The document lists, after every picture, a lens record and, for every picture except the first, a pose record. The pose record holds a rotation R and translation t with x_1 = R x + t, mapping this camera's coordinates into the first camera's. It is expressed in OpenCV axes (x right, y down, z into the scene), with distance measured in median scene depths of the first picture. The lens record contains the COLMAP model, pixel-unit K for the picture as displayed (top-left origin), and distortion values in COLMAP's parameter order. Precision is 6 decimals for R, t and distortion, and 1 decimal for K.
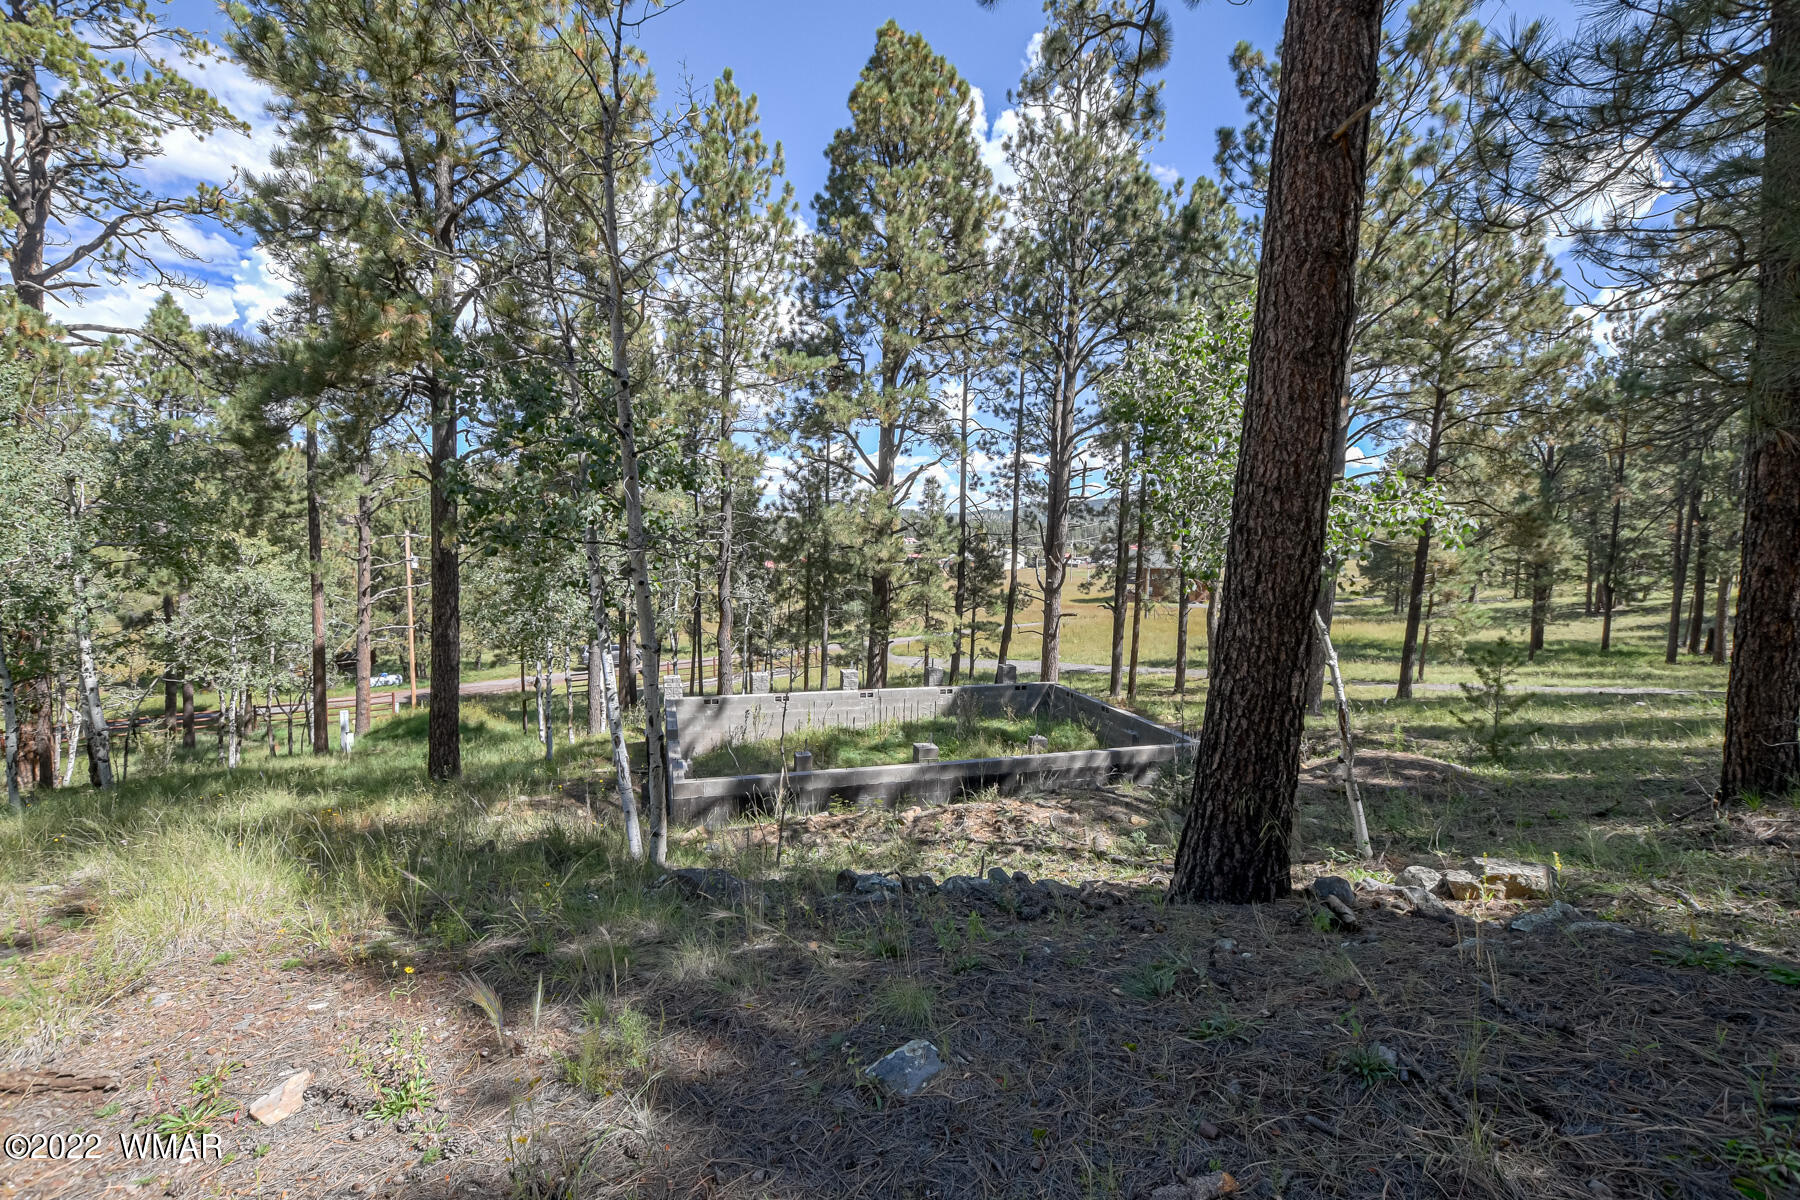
lens RADIAL K [[796.3, 0, 896.7], [0, 796.3, 605.8], [0, 0, 1]] dist [-0.023584, 0.000110]
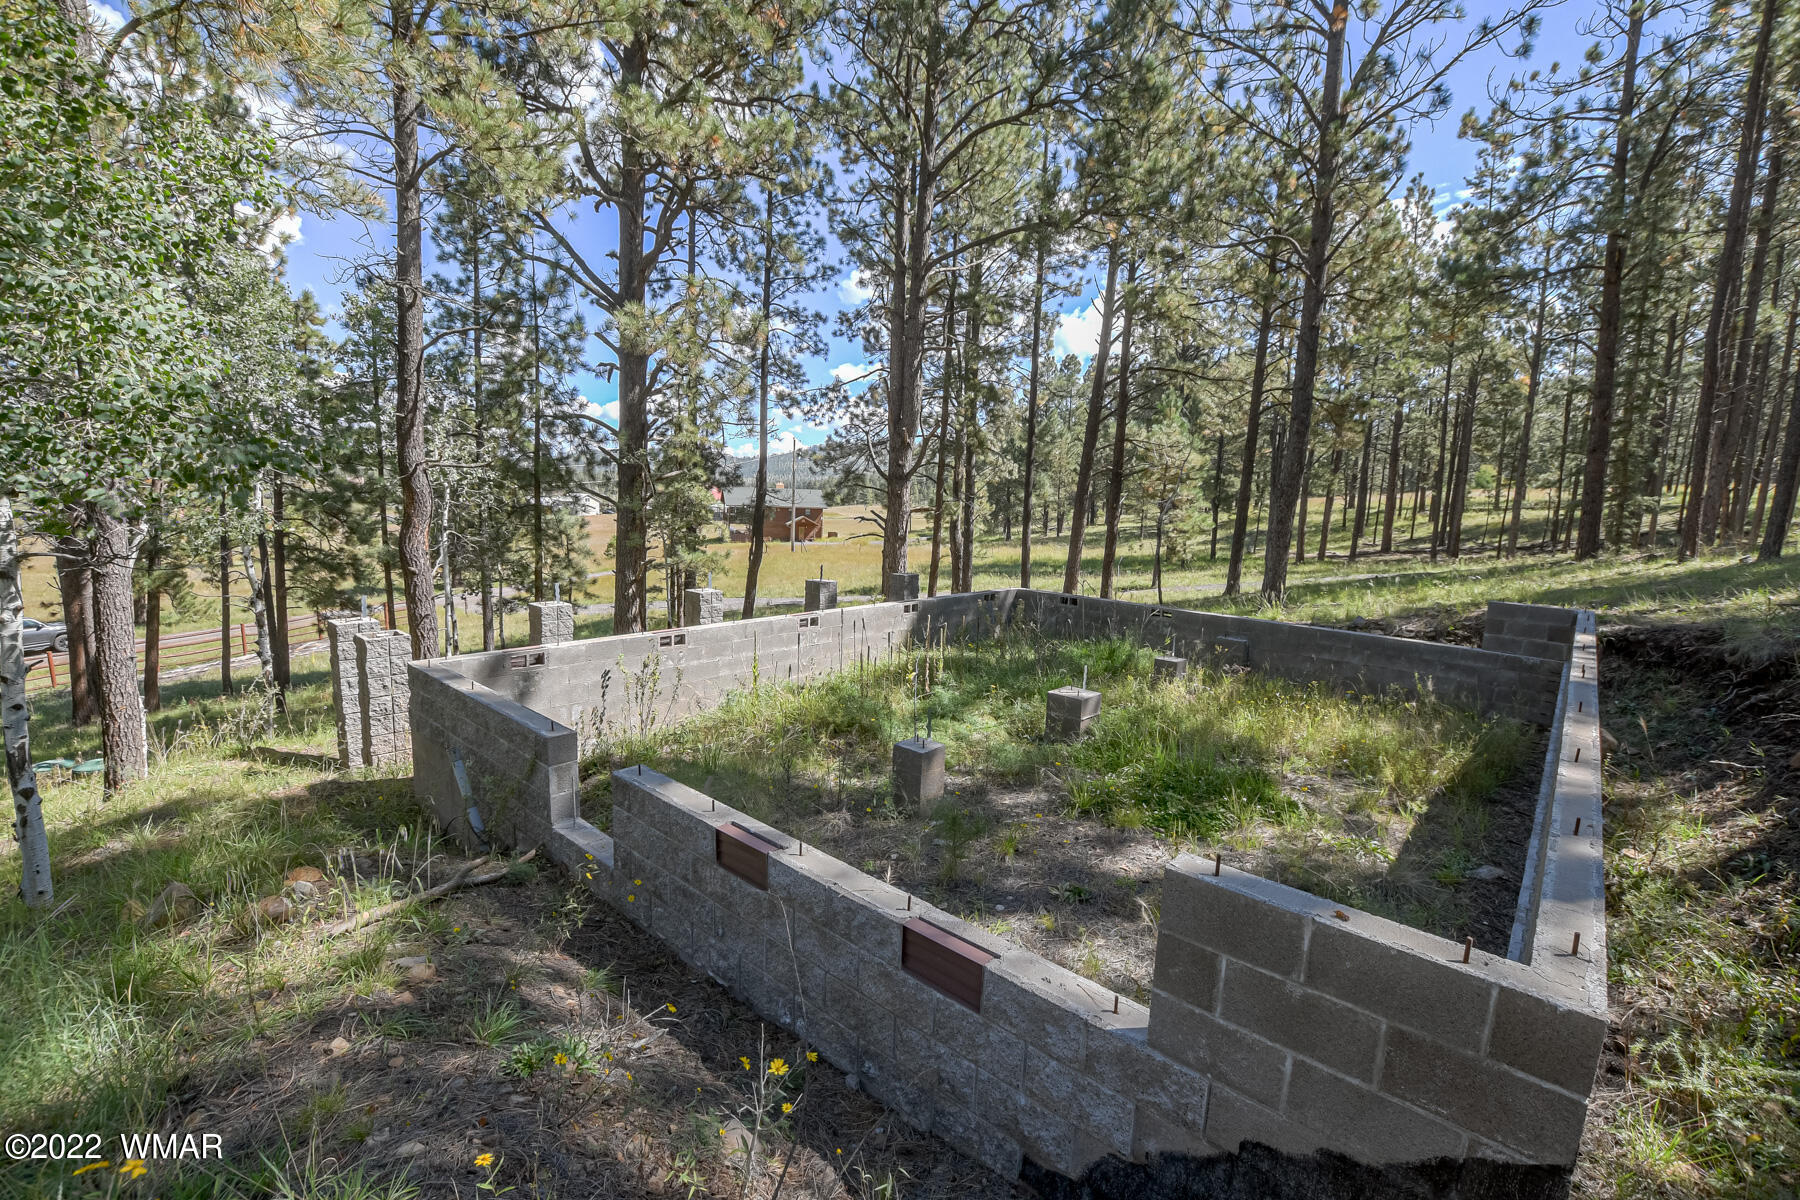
lens RADIAL K [[796.3, 0, 896.7], [0, 796.3, 605.8], [0, 0, 1]] dist [-0.023584, 0.000110]
pose [[0.855981, -0.065269, 0.512872, -0.160687], [0.033338, 0.996903, 0.071227, 0.038309], [-0.515932, -0.043871, 0.855505, 0.298349]]
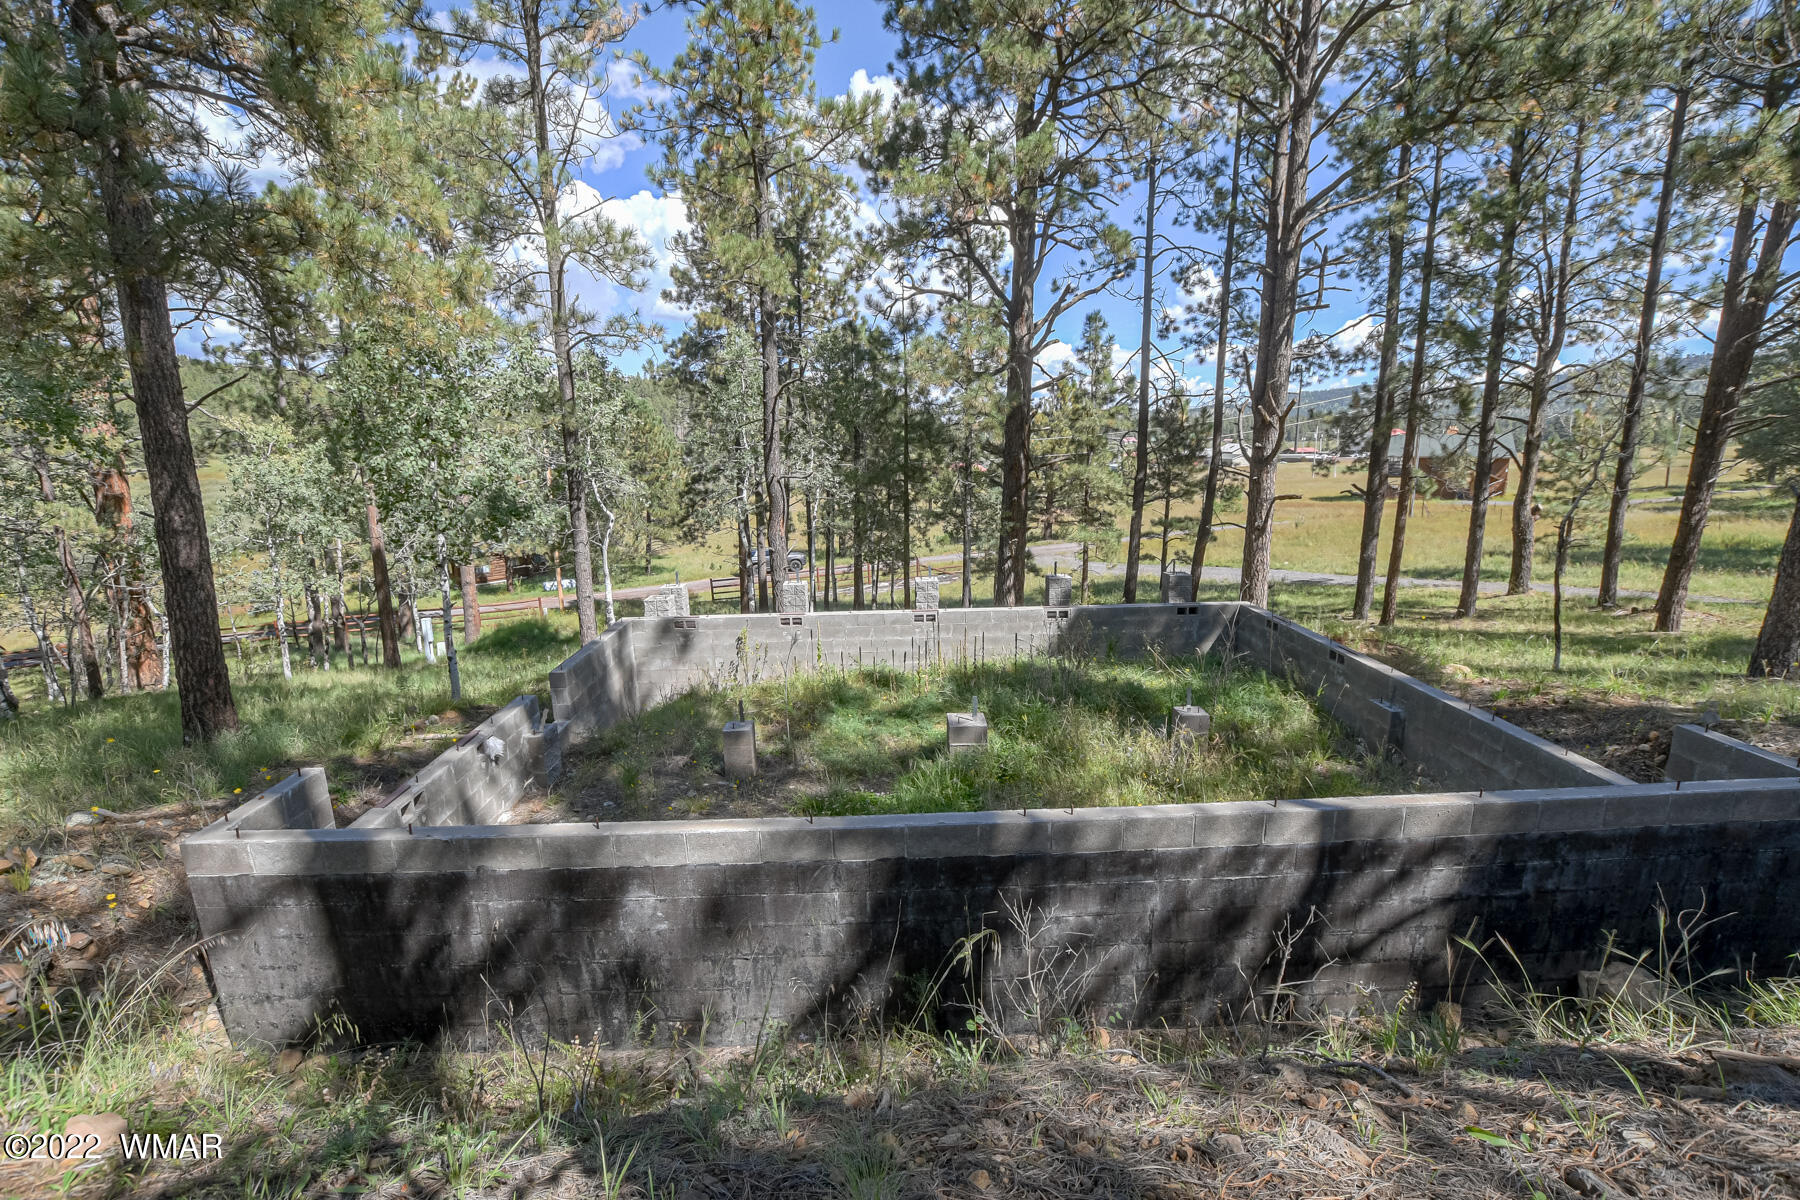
lens RADIAL K [[796.3, 0, 896.7], [0, 796.3, 605.8], [0, 0, 1]] dist [-0.023584, 0.000110]
pose [[0.963919, 0.018819, -0.265529, 0.065684], [0.012319, 0.993275, 0.115119, 0.017008], [0.265910, -0.114237, 0.957205, 0.228202]]
